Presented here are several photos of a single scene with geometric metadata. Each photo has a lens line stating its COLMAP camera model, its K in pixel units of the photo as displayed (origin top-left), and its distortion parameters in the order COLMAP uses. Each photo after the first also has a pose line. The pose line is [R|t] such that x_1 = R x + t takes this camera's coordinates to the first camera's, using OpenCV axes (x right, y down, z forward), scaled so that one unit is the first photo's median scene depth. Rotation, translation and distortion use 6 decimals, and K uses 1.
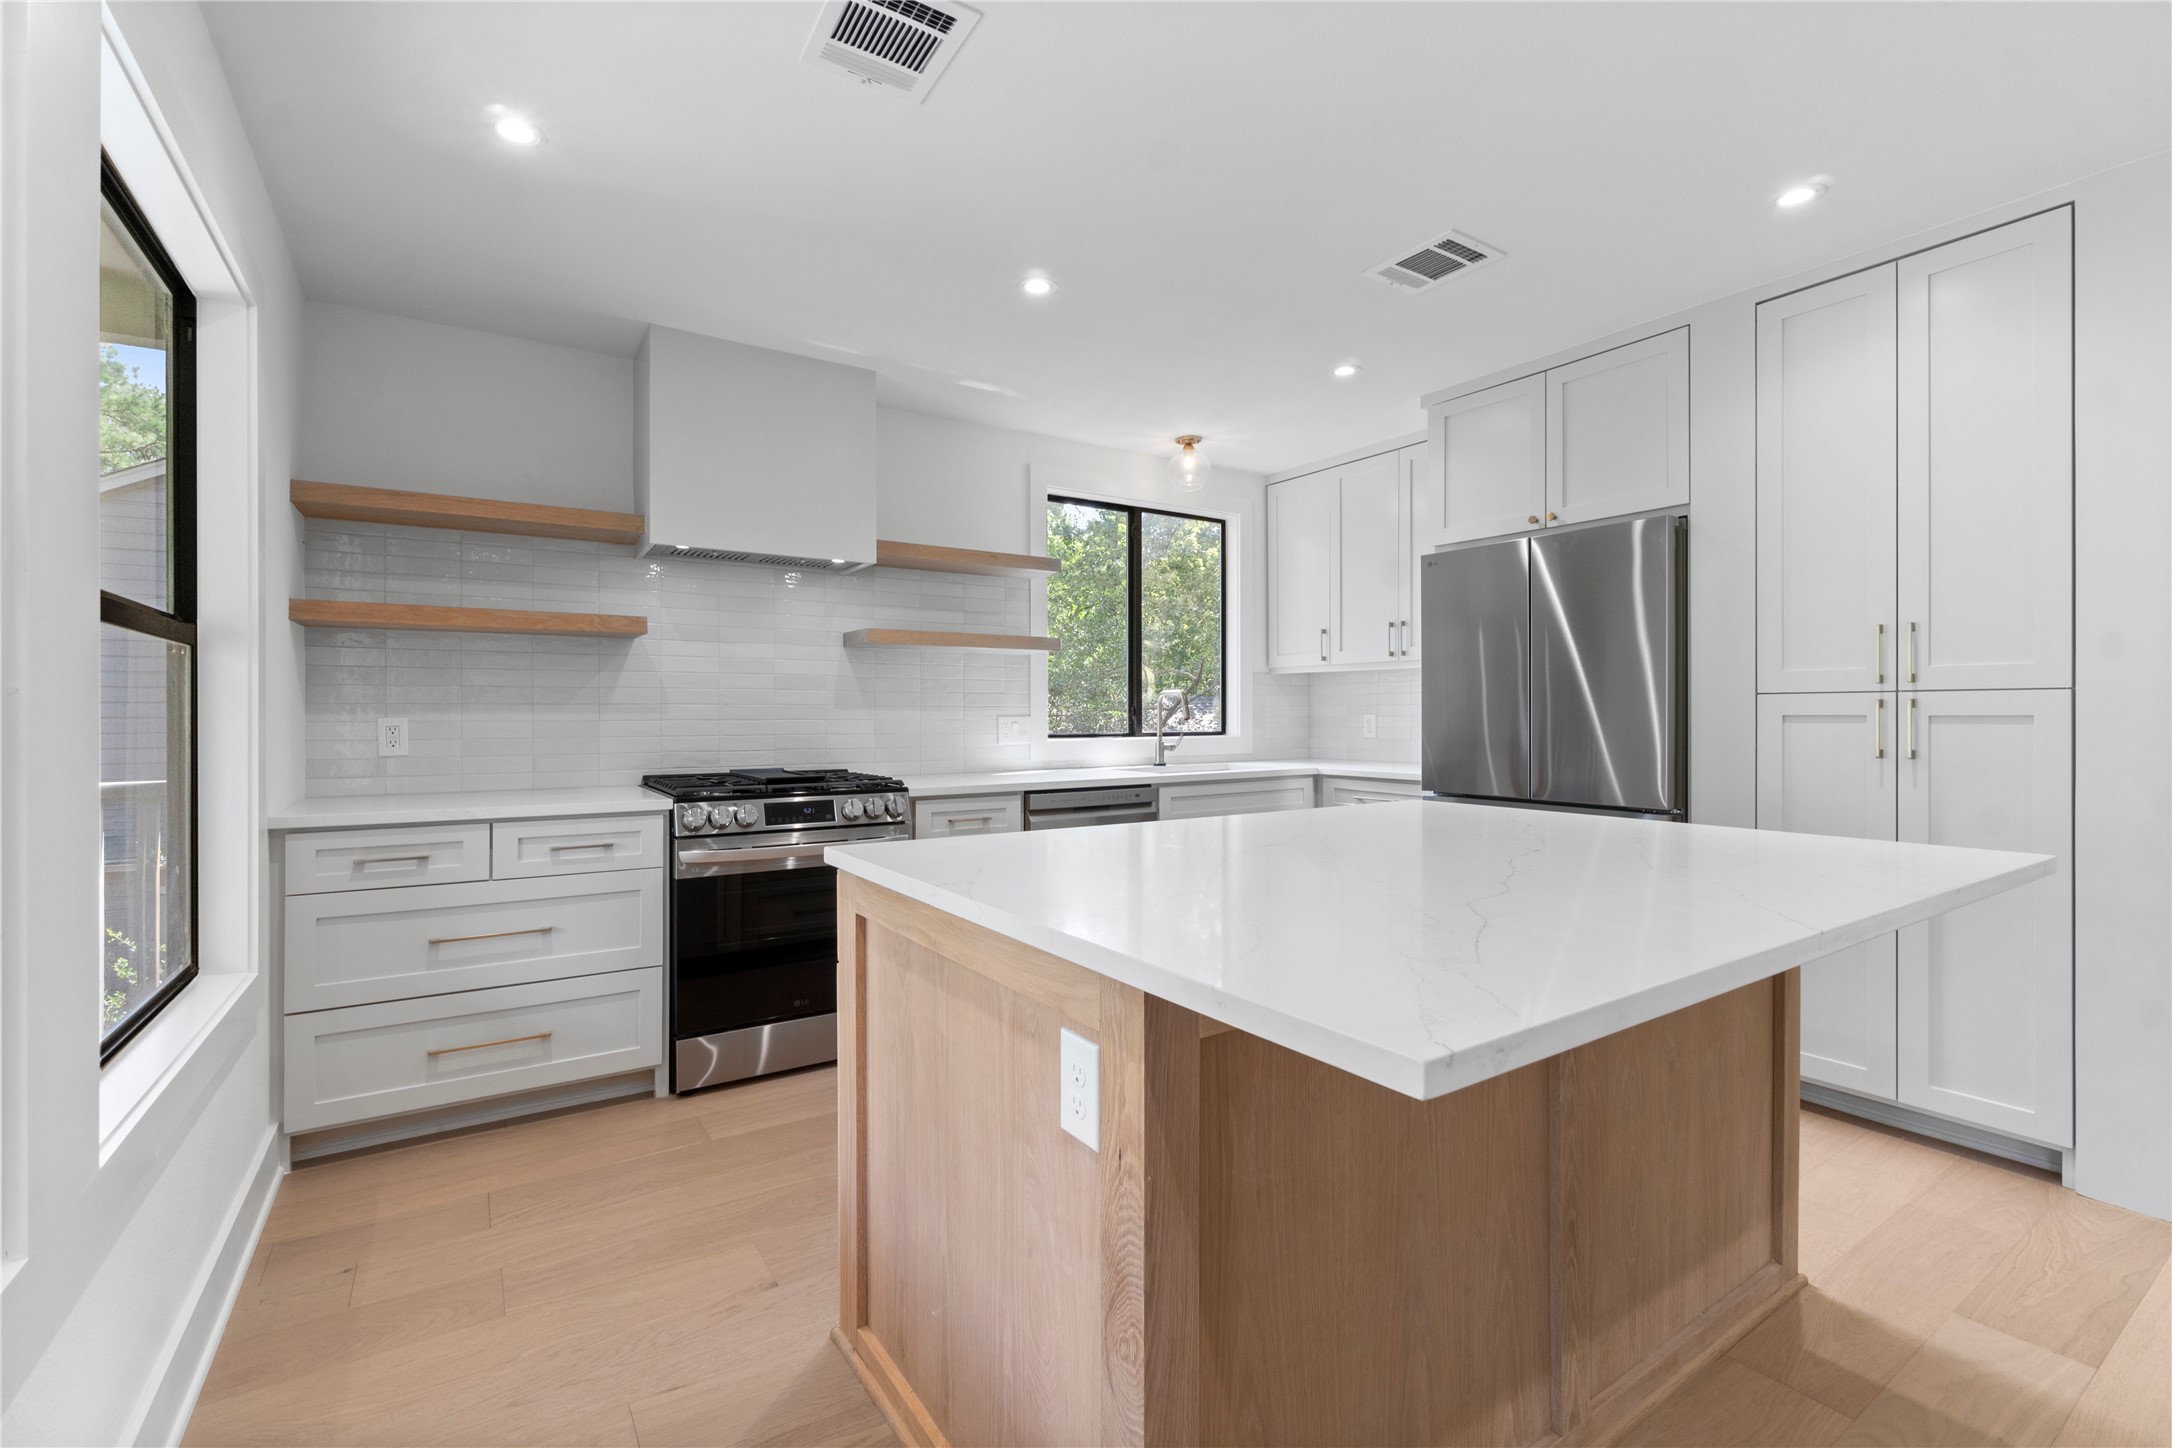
lens RADIAL K [[935.3, 0, 1075.5], [0, 935.3, 720.4], [0, 0, 1]] dist [-0.004557, 0.001384]
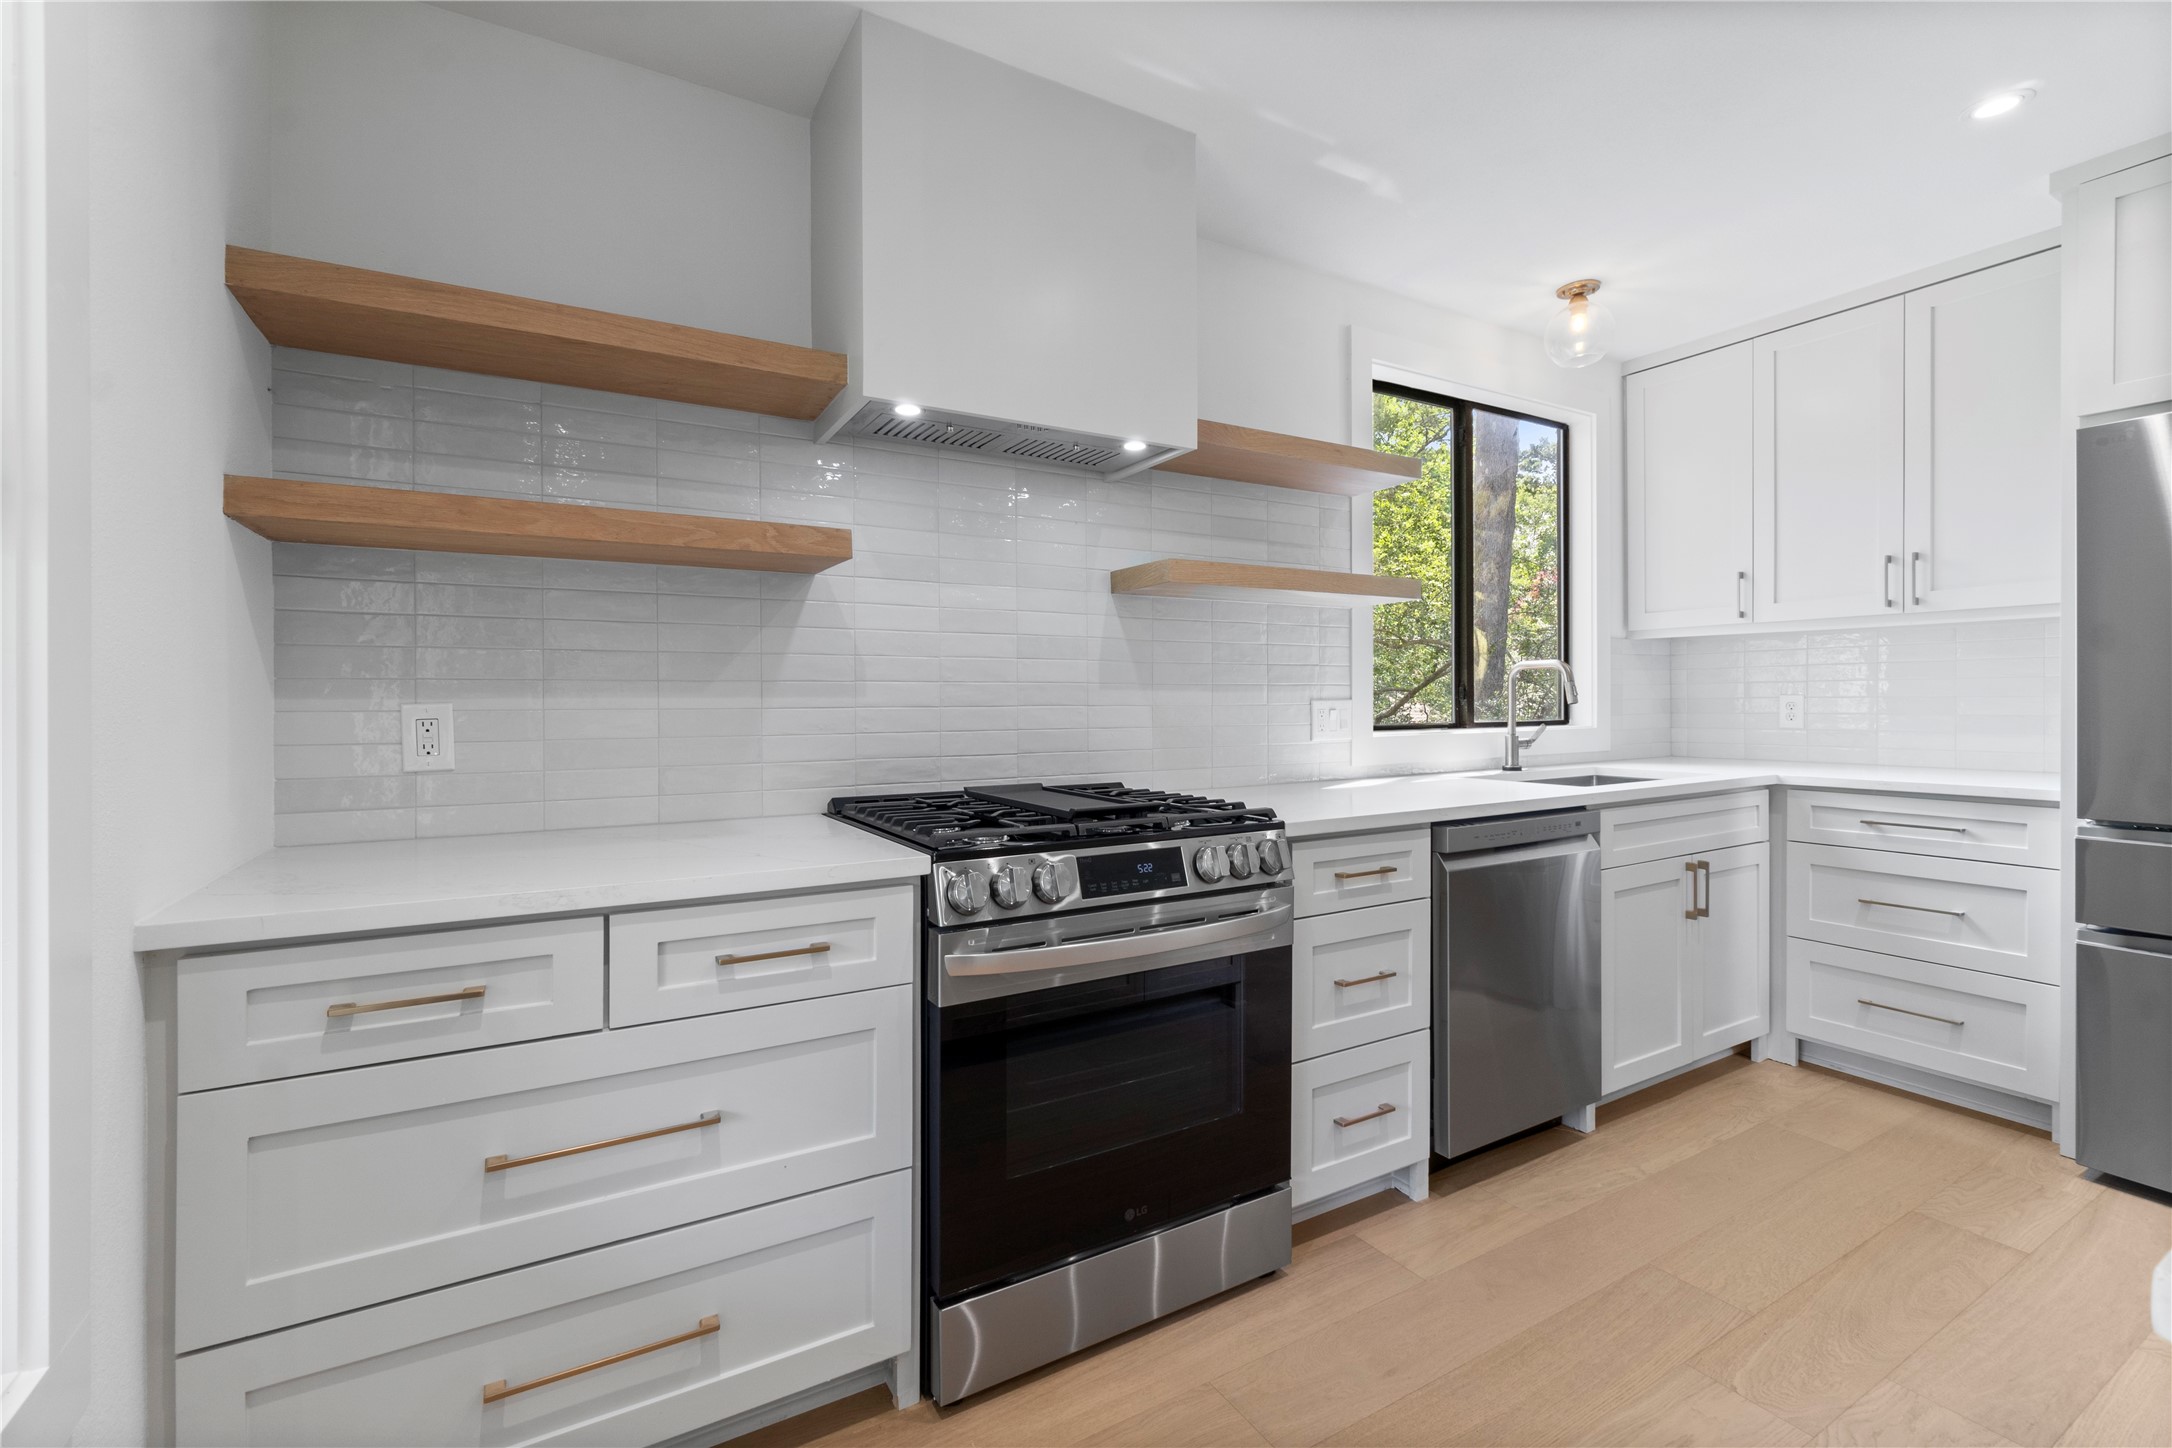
lens RADIAL K [[935.3, 0, 1071.6], [0, 935.3, 705.5], [0, 0, 1]] dist [-0.004557, 0.001384]
pose [[0.998284, -0.003839, -0.058435, -0.288778], [0.003790, 0.999992, -0.000951, 0.000013], [0.058438, 0.000728, 0.998291, 0.428777]]
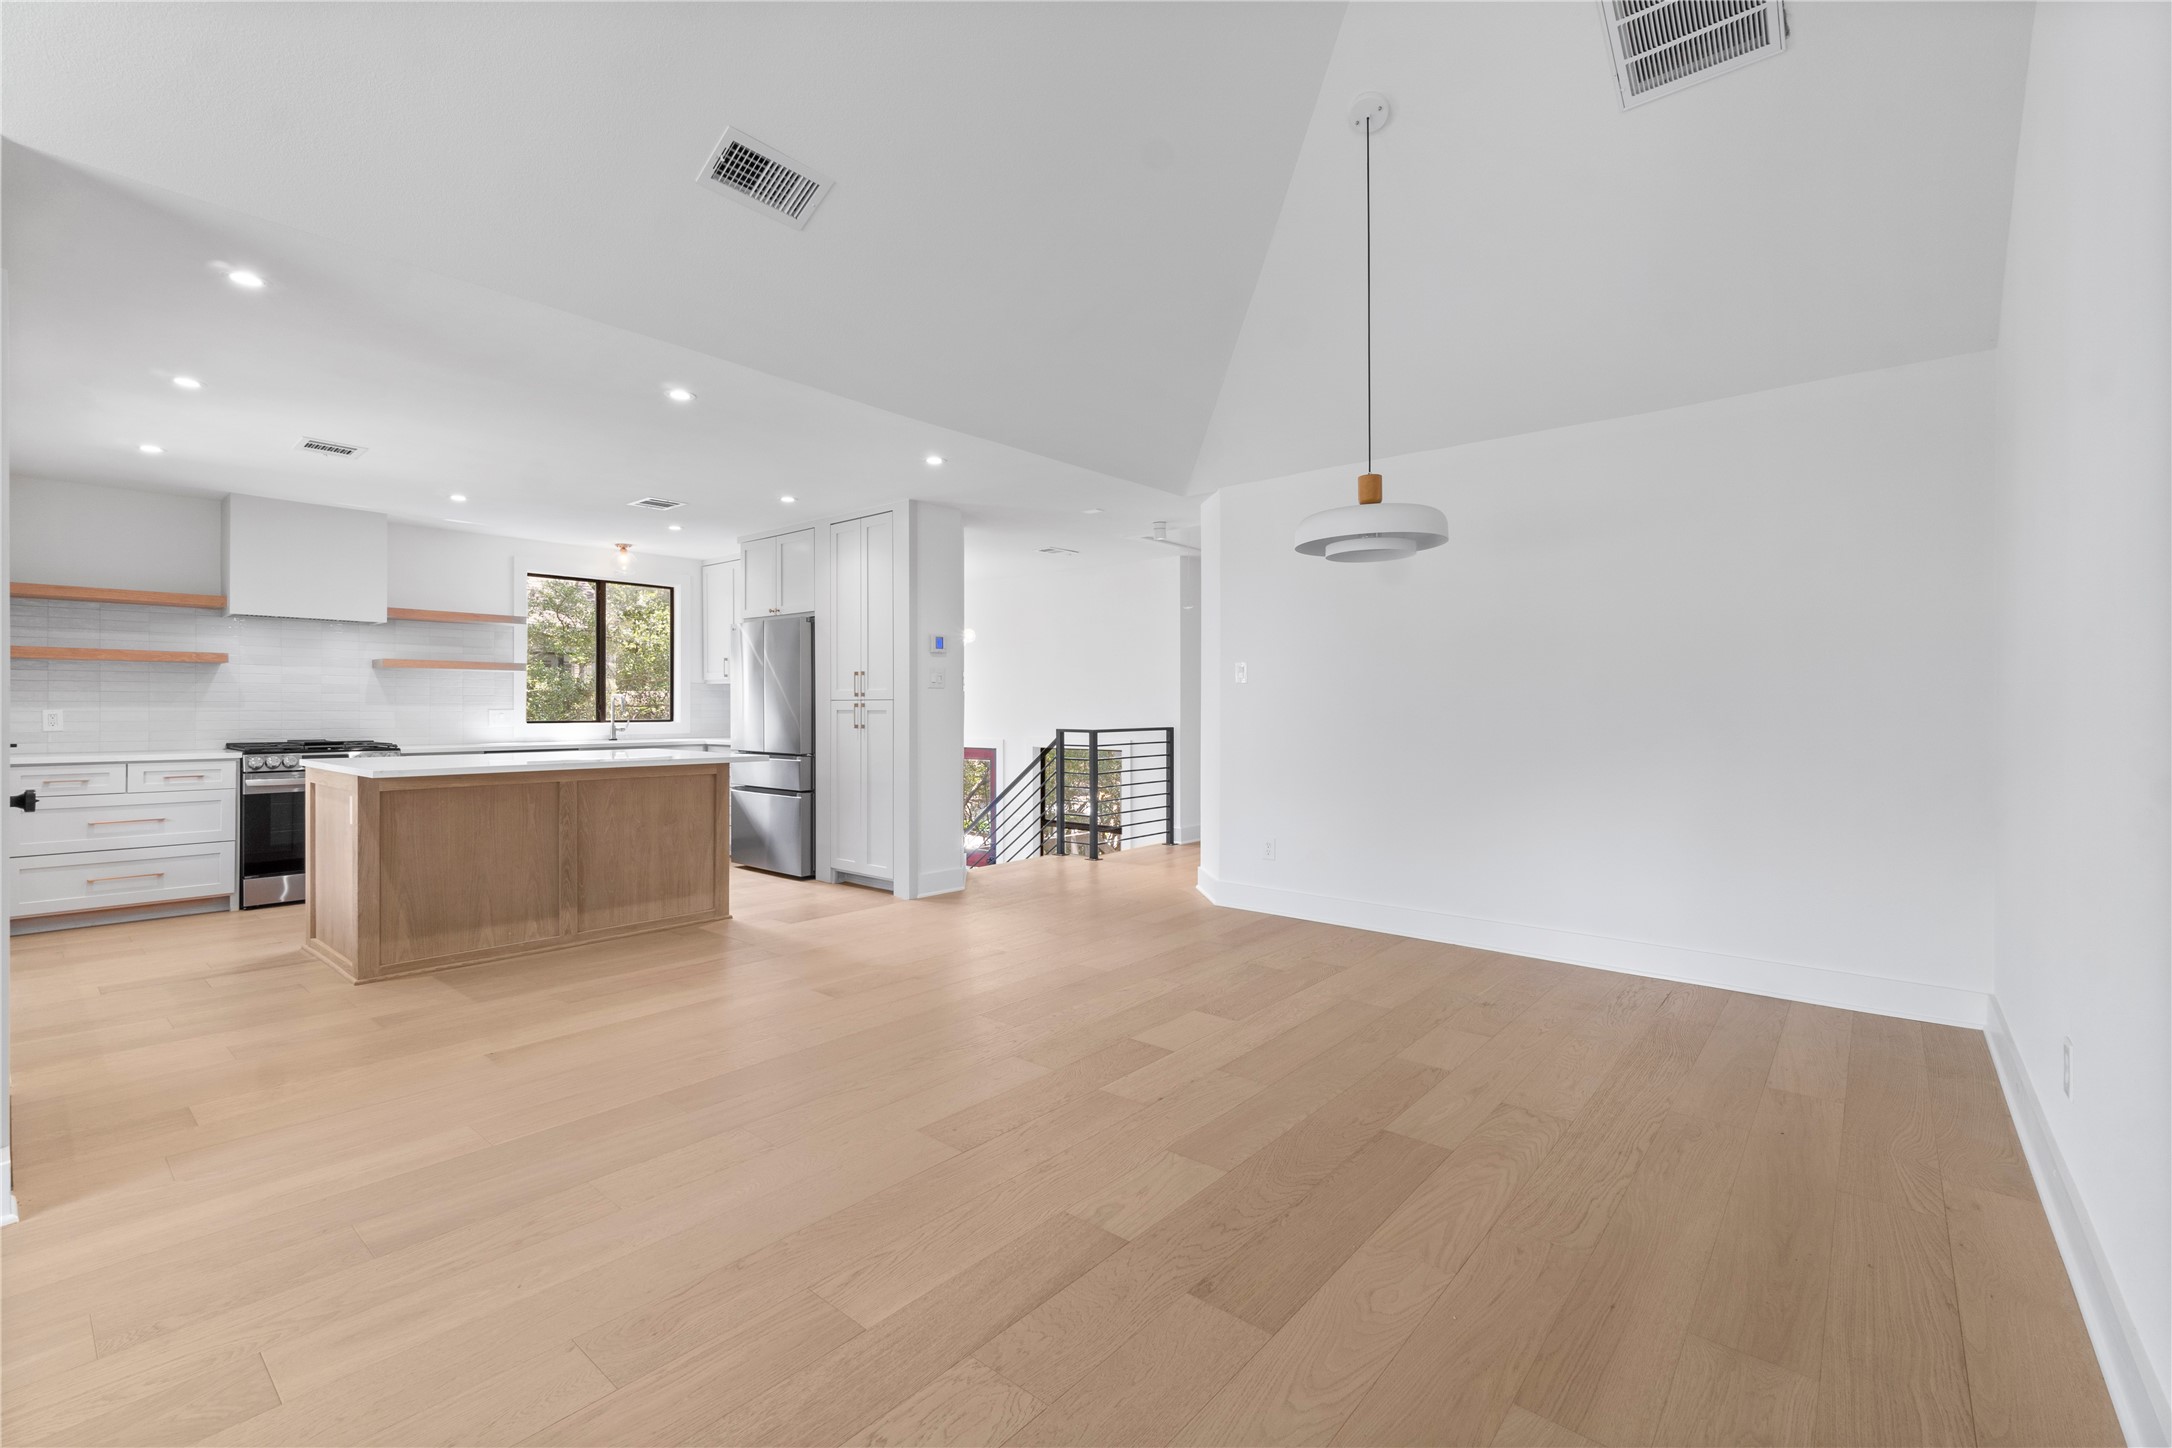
lens RADIAL K [[935.3, 0, 1070.3], [0, 935.3, 710.9], [0, 0, 1]] dist [-0.004557, 0.001384]
pose [[0.960722, 0.002491, 0.277501, 0.598374], [-0.001121, 0.999986, -0.005093, 0.006652], [-0.277510, 0.004582, 0.960712, -1.168354]]
